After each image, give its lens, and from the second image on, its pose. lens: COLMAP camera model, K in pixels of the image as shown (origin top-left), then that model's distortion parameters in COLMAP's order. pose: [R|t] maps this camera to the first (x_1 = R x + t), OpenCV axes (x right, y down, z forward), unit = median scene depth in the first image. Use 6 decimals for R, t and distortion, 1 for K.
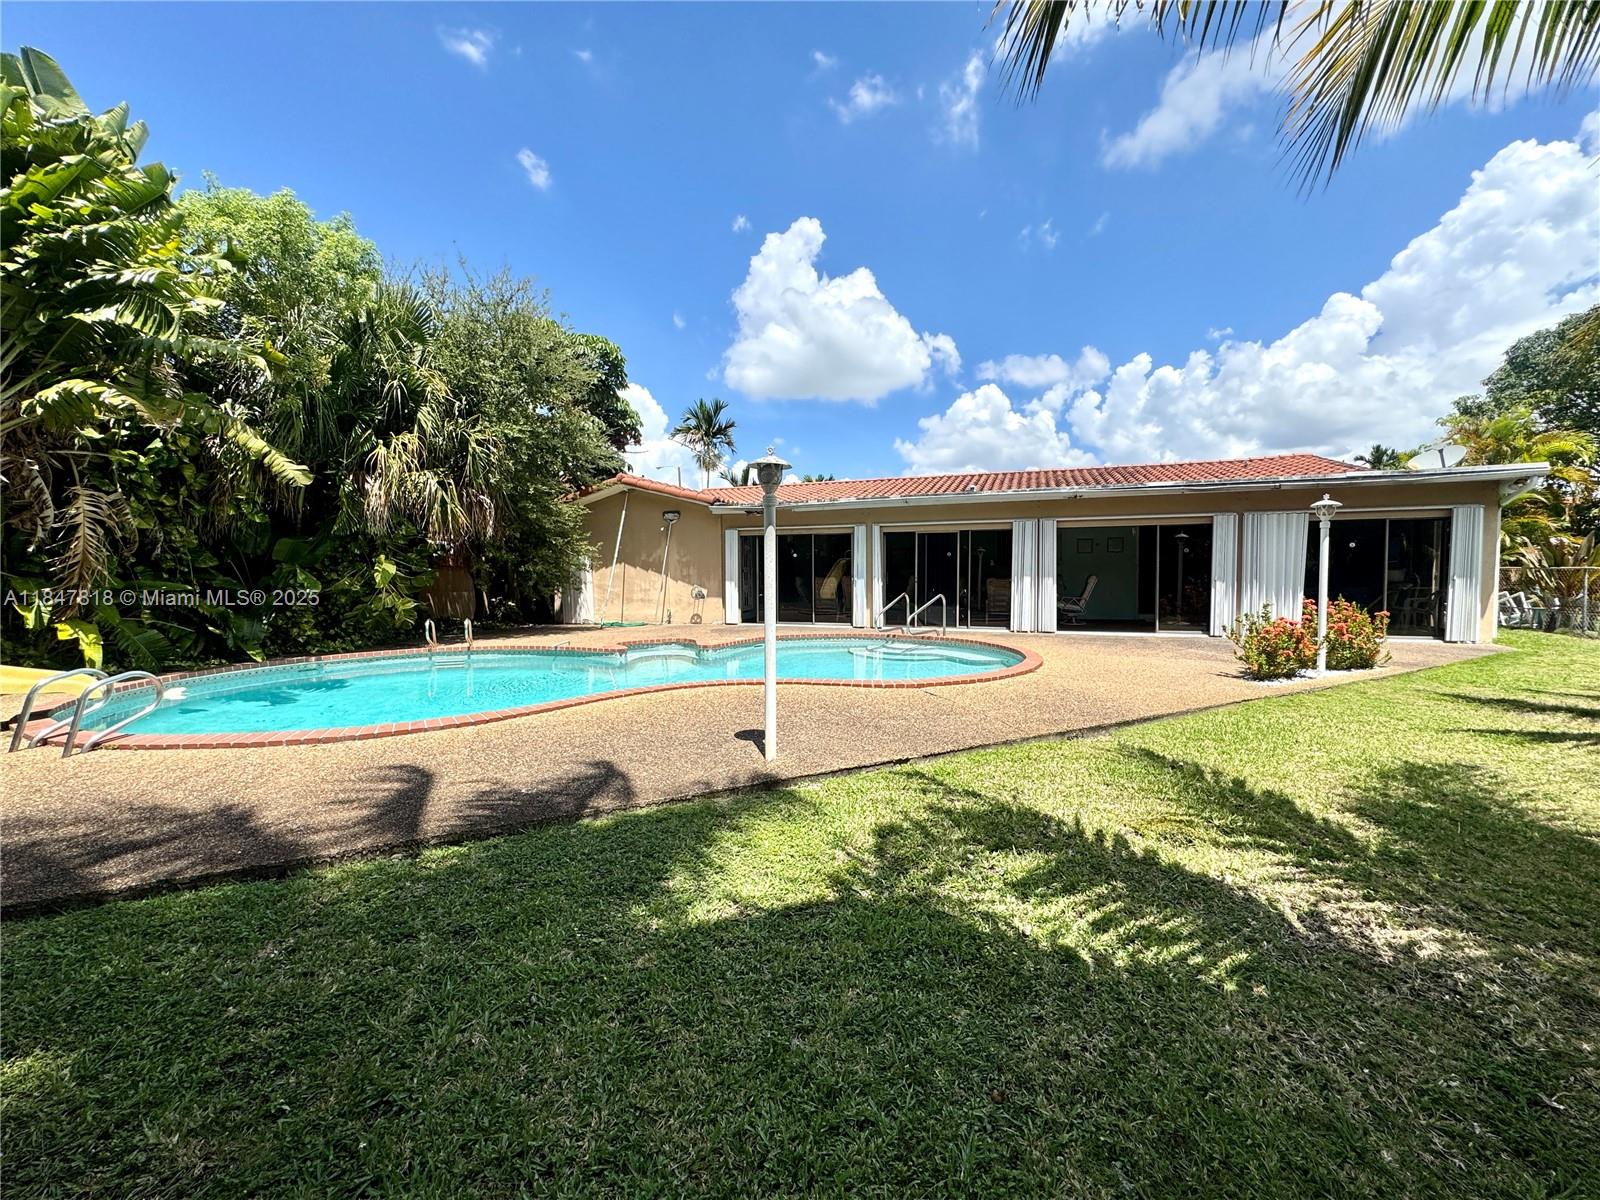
lens RADIAL K [[641.7, 0, 800.0], [0, 641.7, 600.0], [0, 0, 1]] dist [0.001577, -0.000214]
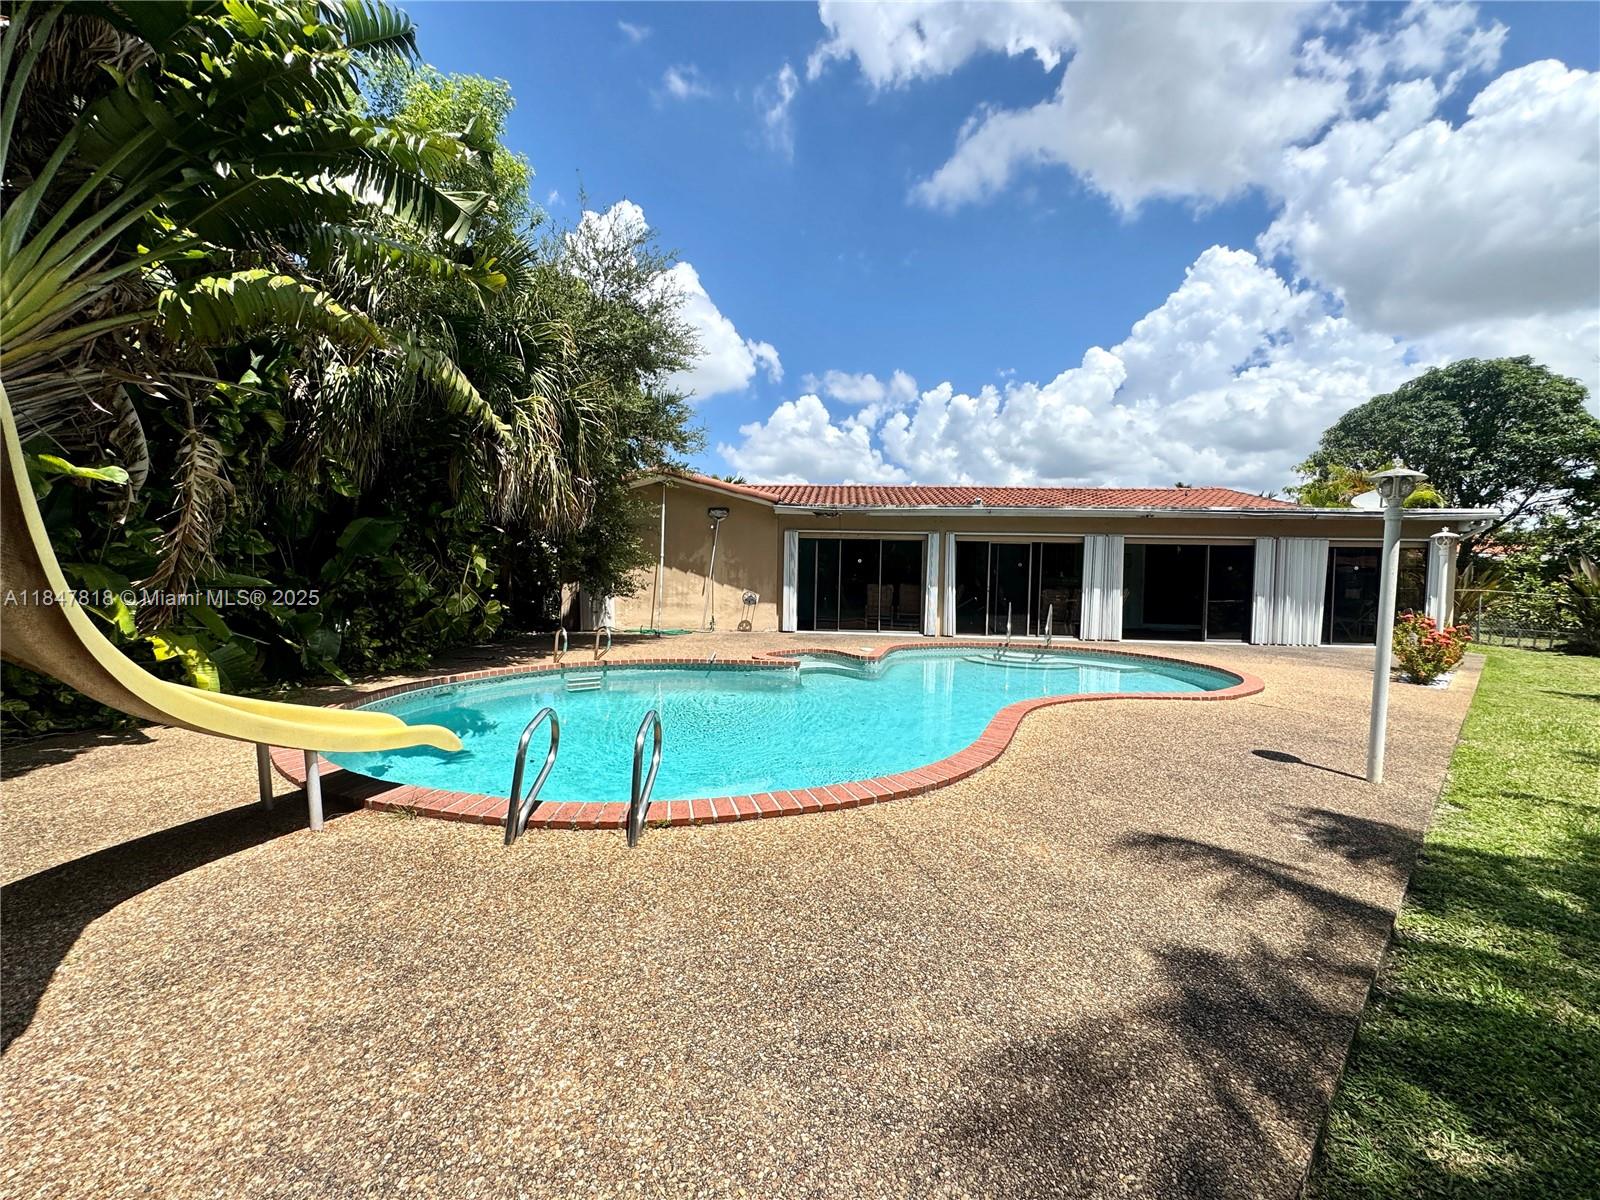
lens RADIAL K [[648.4, 0, 800.0], [0, 648.4, 600.0], [0, 0, 1]] dist [0.010947, 0.000012]
pose [[0.961048, 0.015417, 0.275951, -0.378789], [-0.013626, 0.999872, -0.008407, -0.001599], [-0.276045, 0.004320, 0.961135, 0.093136]]
